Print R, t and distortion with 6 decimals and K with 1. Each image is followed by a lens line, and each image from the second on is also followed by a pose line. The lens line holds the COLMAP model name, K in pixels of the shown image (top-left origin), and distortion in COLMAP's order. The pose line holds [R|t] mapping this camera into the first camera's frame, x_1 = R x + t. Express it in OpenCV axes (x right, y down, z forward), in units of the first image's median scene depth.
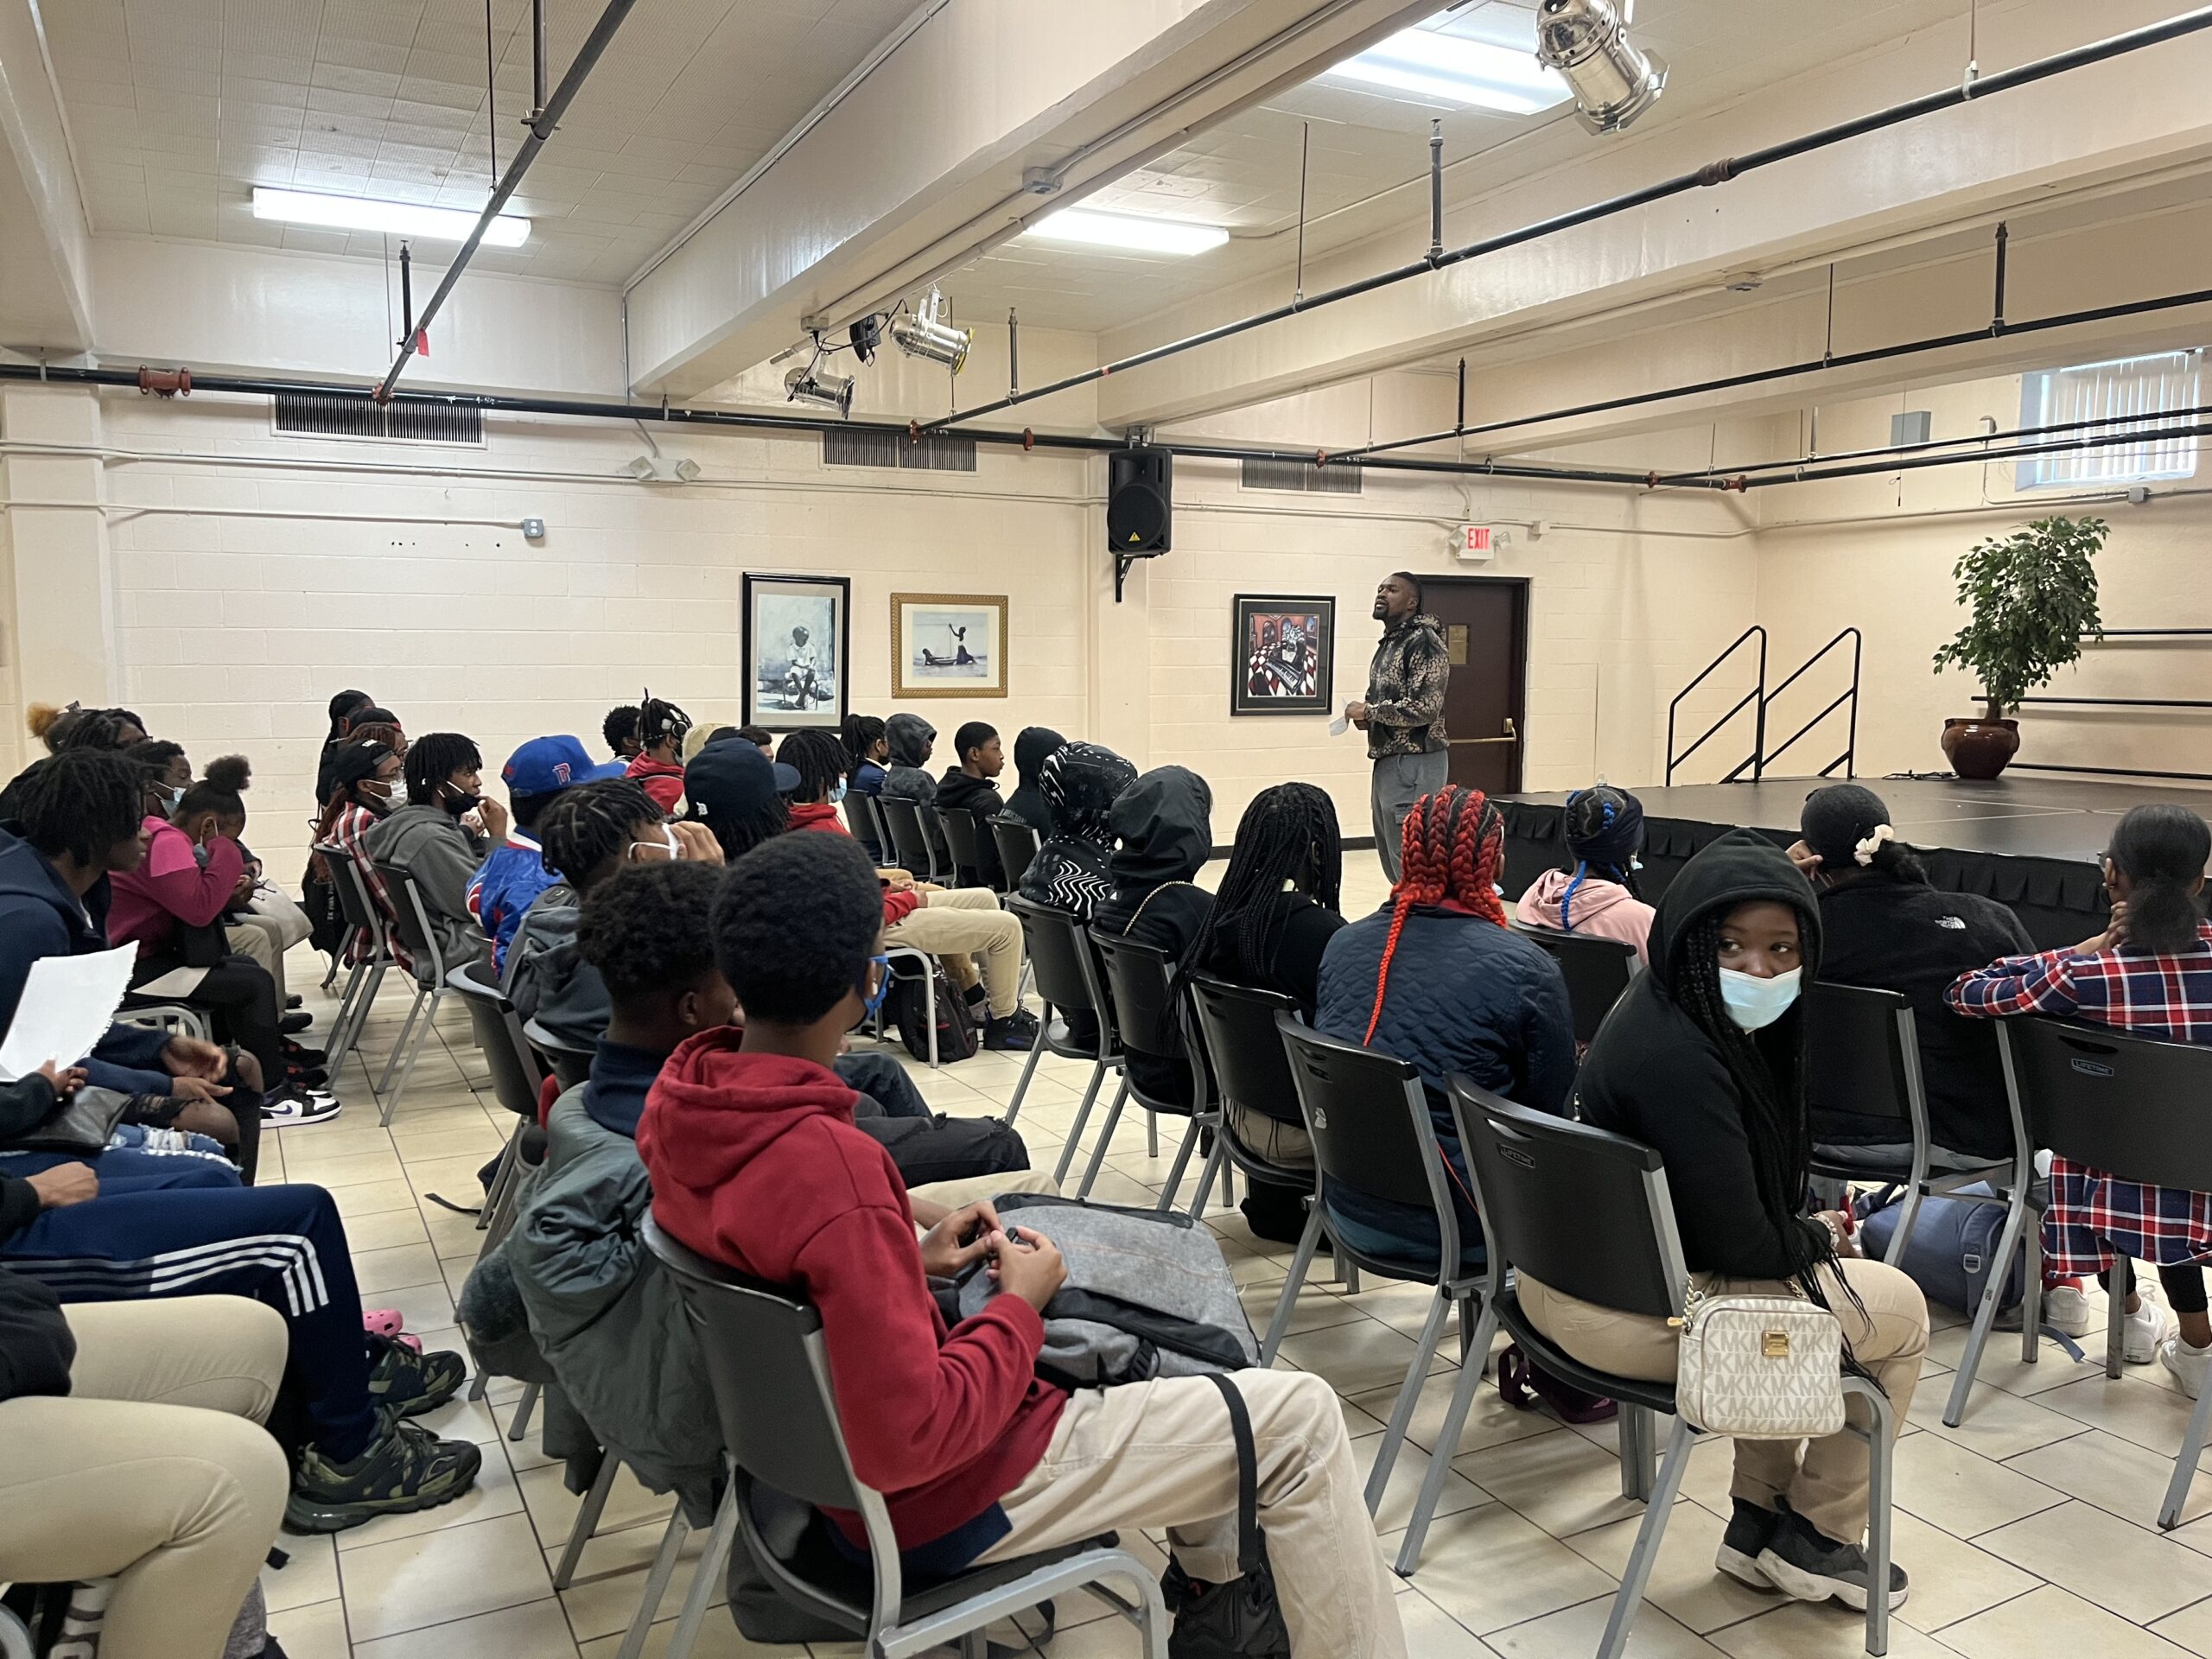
lens RADIAL K [[1672.6, 0, 1097.3], [0, 1672.6, 847.4], [0, 0, 1]] dist [0.066907, -0.088249]
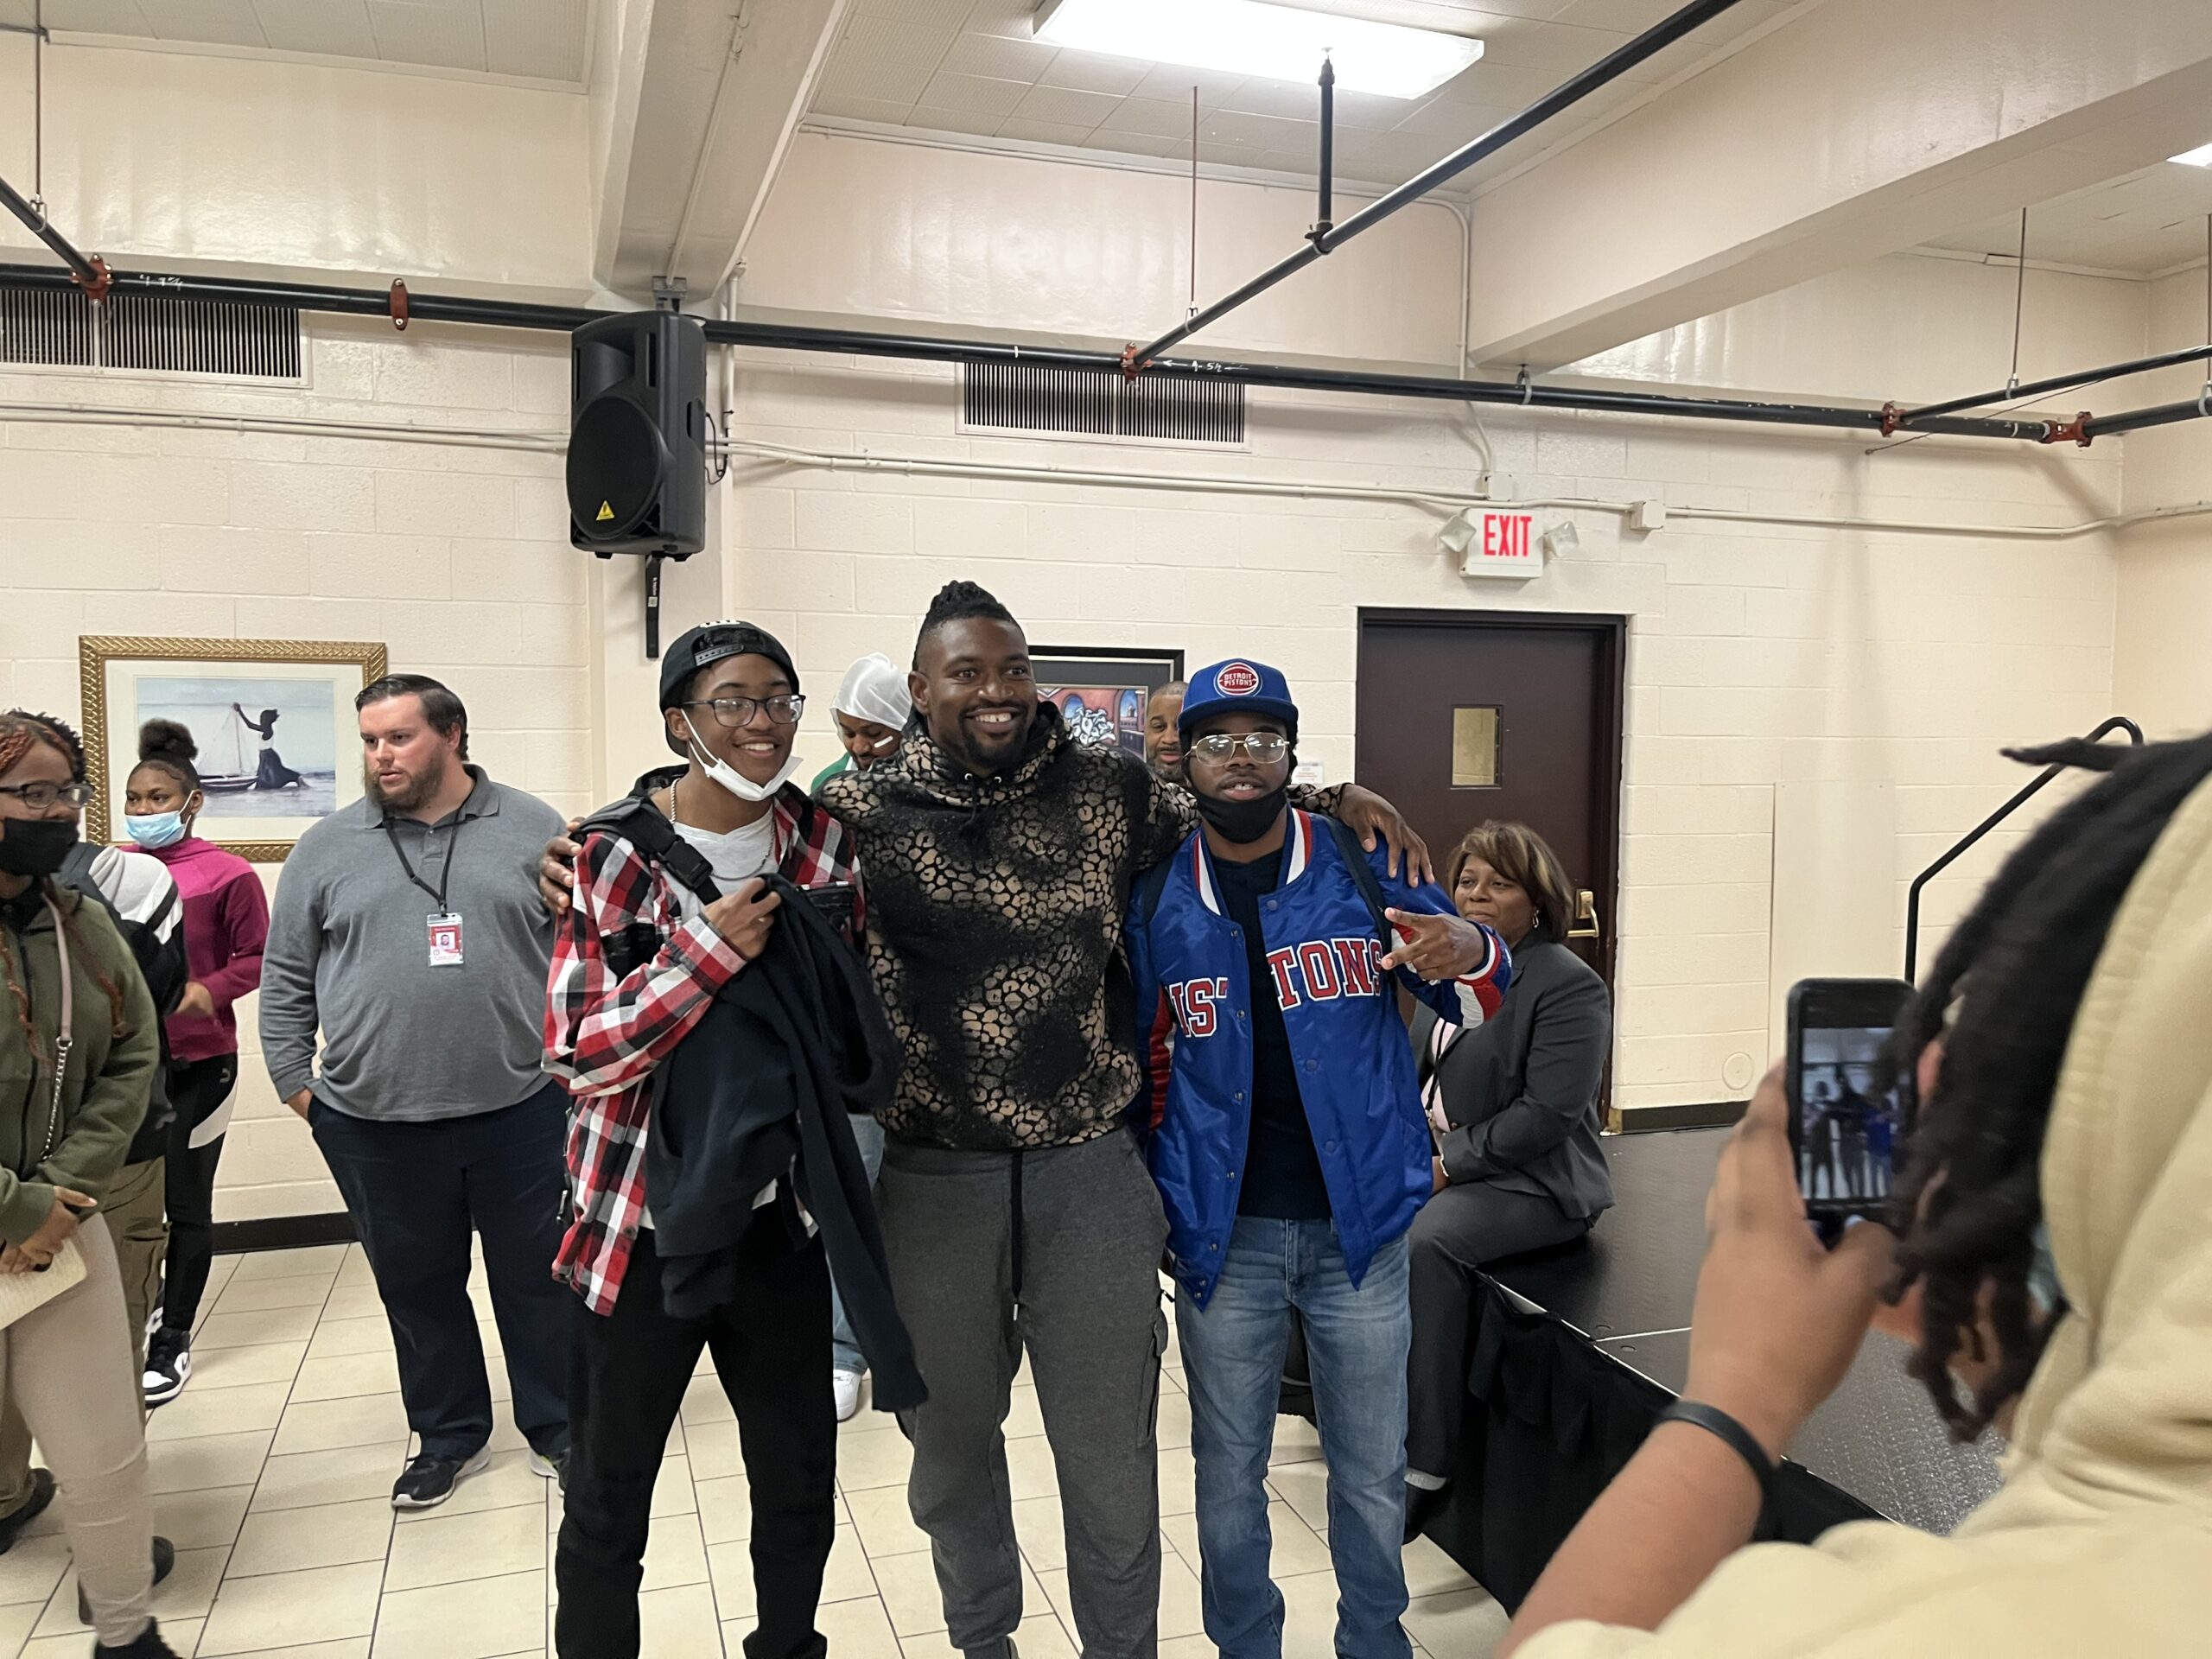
lens RADIAL K [[1672.6, 0, 1107.4], [0, 1672.6, 833.0], [0, 0, 1]] dist [0.066907, -0.088249]
pose [[0.986641, 0.018002, -0.161910, 0.221825], [-0.025359, 0.998732, -0.043482, -0.082311], [0.160922, 0.047007, 0.985847, 0.572356]]
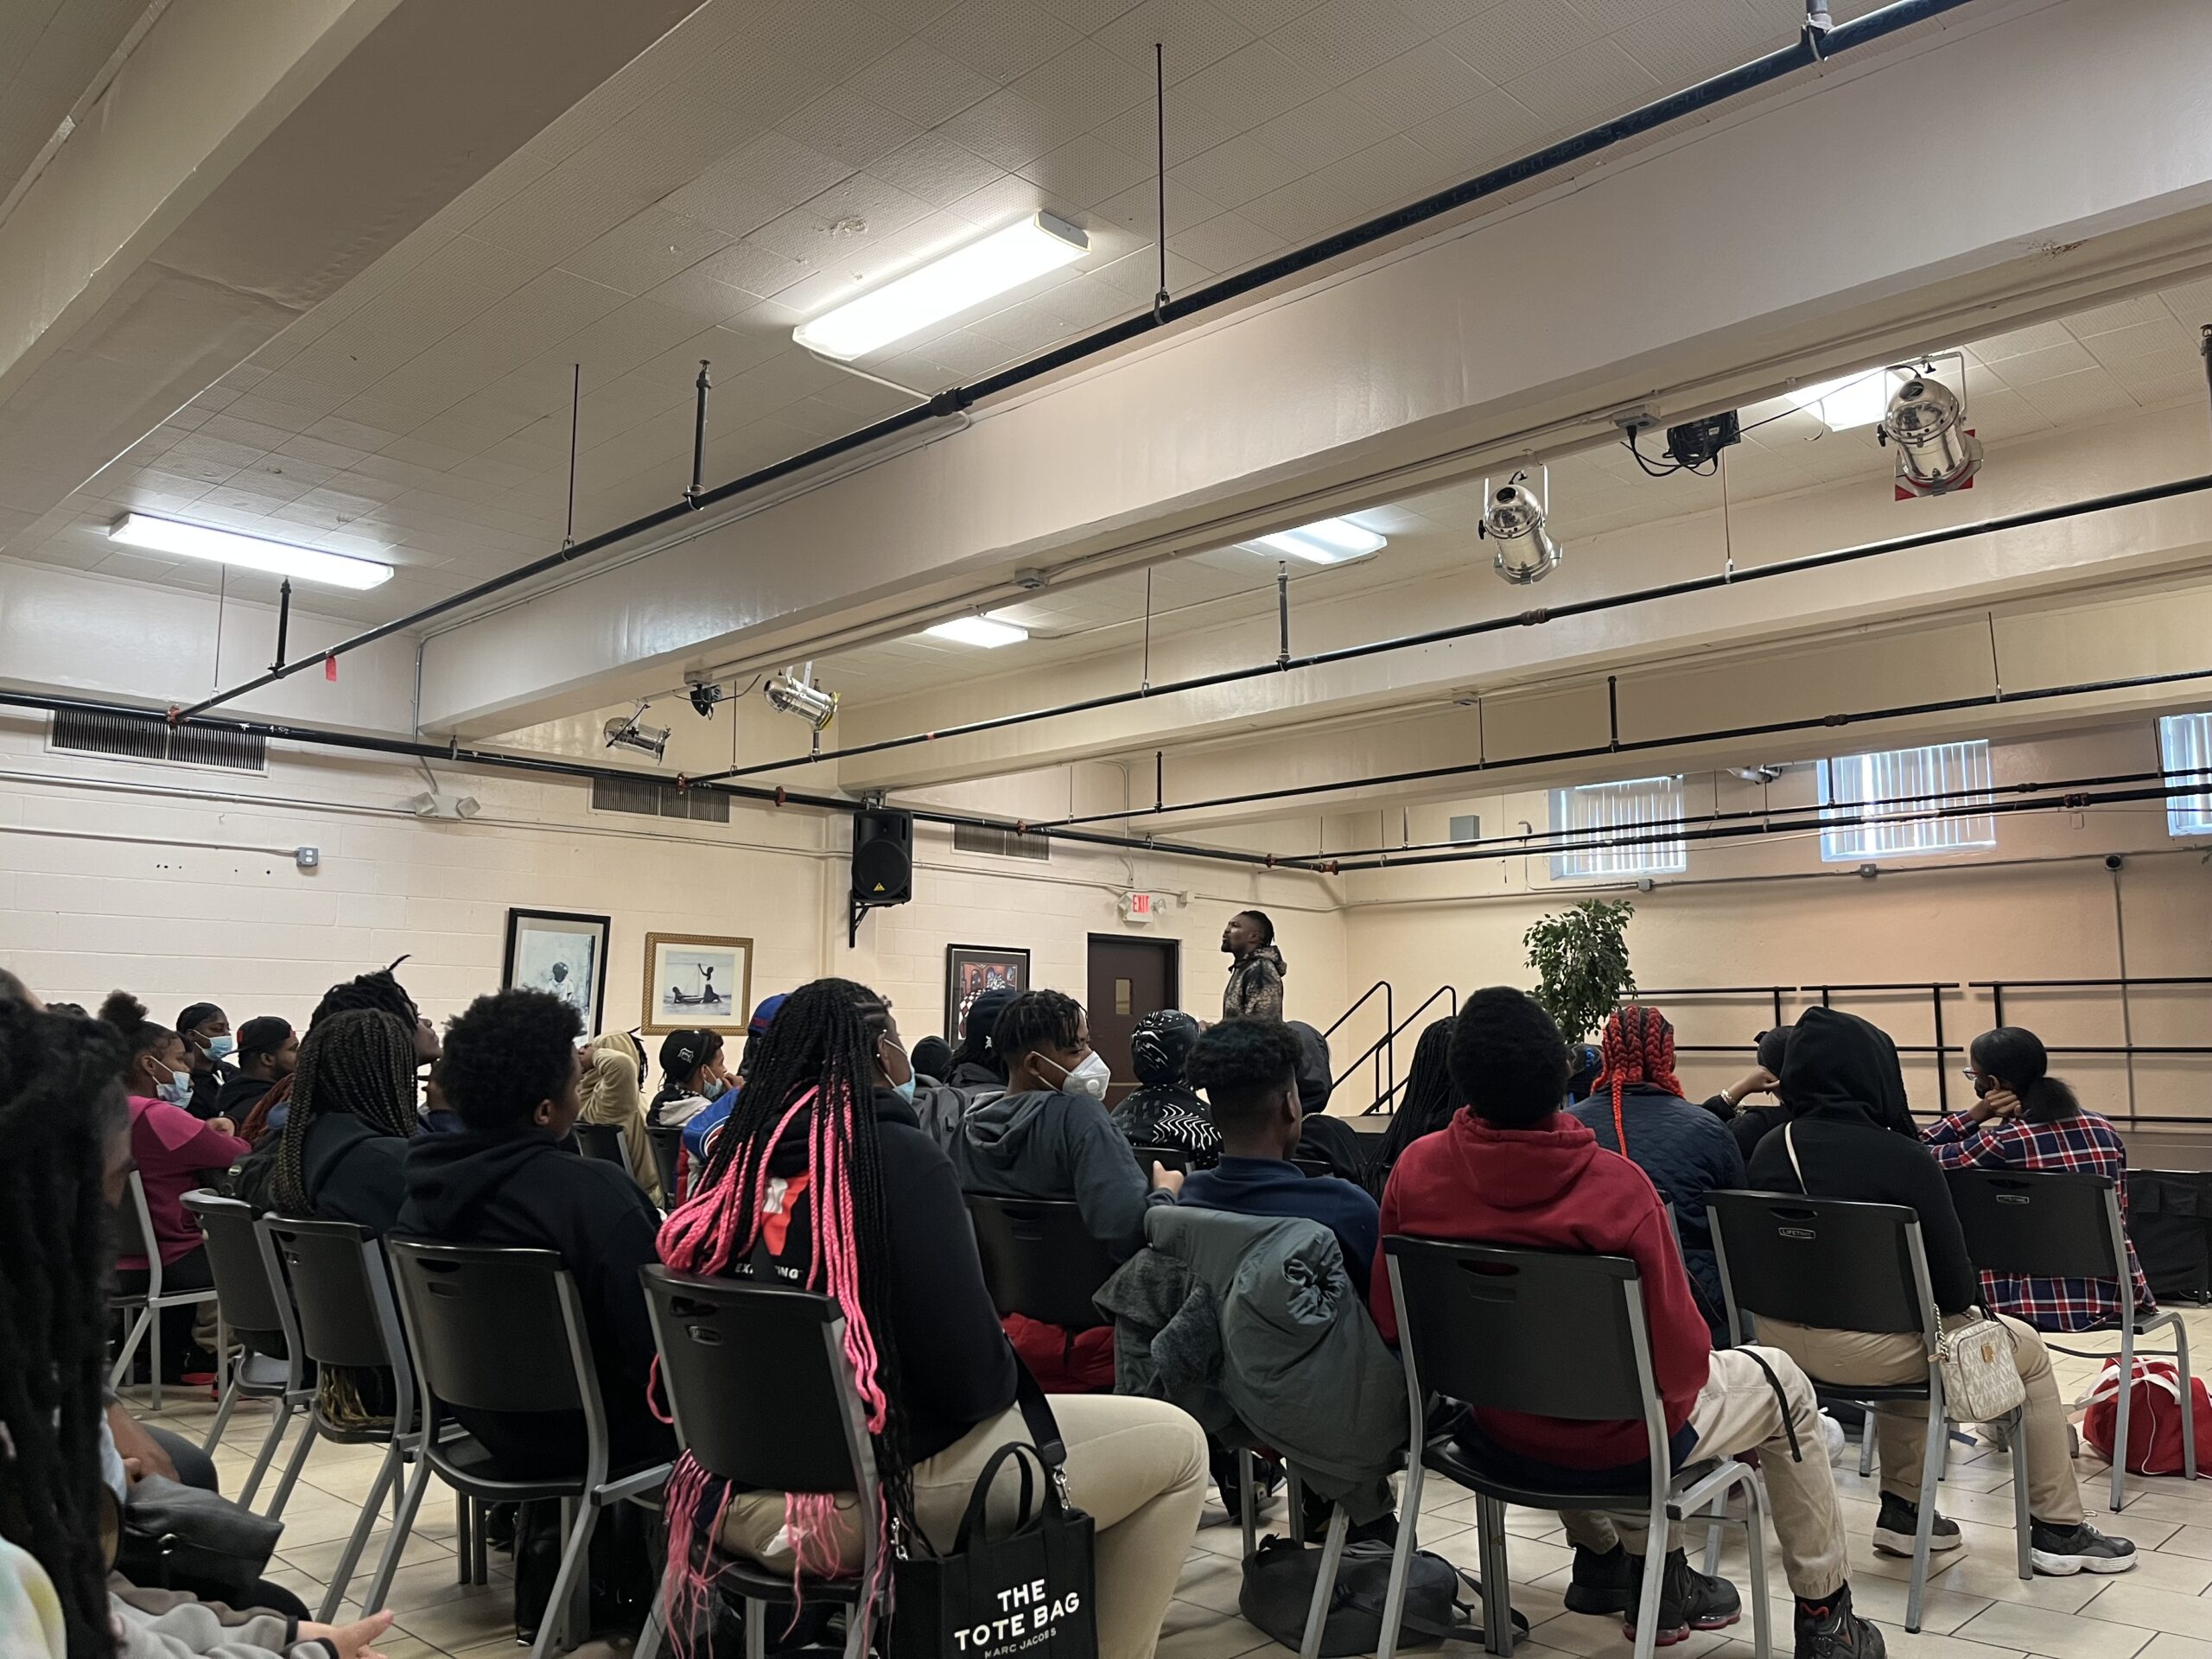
lens RADIAL K [[1672.6, 0, 1098.6], [0, 1672.6, 849.2], [0, 0, 1]] dist [0.066907, -0.088249]
pose [[0.950752, 0.039943, 0.307369, -0.173140], [0.030944, 0.974476, -0.222350, 0.035977], [-0.308405, 0.220911, 0.925248, -0.053953]]
